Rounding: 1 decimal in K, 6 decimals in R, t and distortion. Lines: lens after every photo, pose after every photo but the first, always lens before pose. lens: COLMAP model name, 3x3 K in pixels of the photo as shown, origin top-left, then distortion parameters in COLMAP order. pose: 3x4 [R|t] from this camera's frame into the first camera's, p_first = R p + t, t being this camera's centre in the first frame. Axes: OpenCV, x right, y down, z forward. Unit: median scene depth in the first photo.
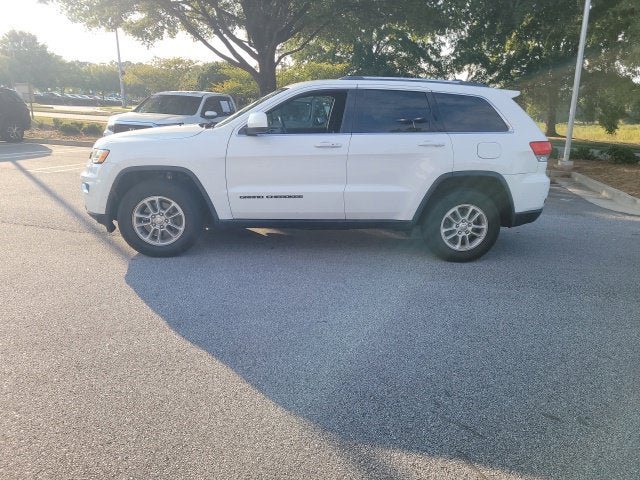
lens RADIAL K [[483.4, 0, 318.6], [0, 483.4, 239.1], [0, 0, 1]] dist [0.066413, -0.049686]
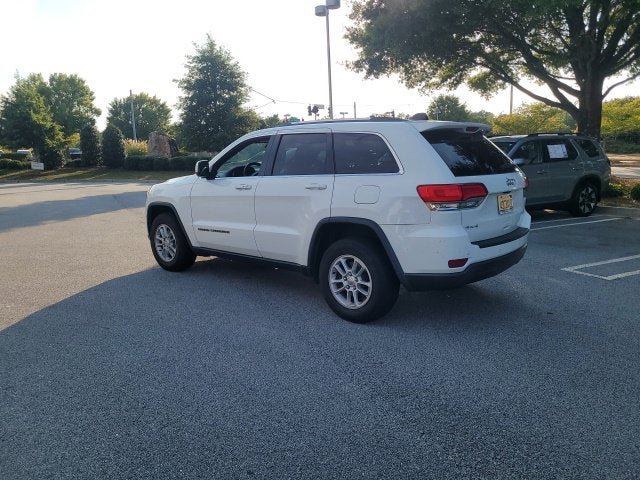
lens RADIAL K [[483.4, 0, 320.3], [0, 483.4, 240.2], [0, 0, 1]] dist [0.066413, -0.049686]
pose [[0.690236, 0.081358, -0.718996, 0.893524], [-0.146488, 0.988795, -0.028742, -0.065674], [0.708601, 0.125163, 0.694419, 0.356099]]
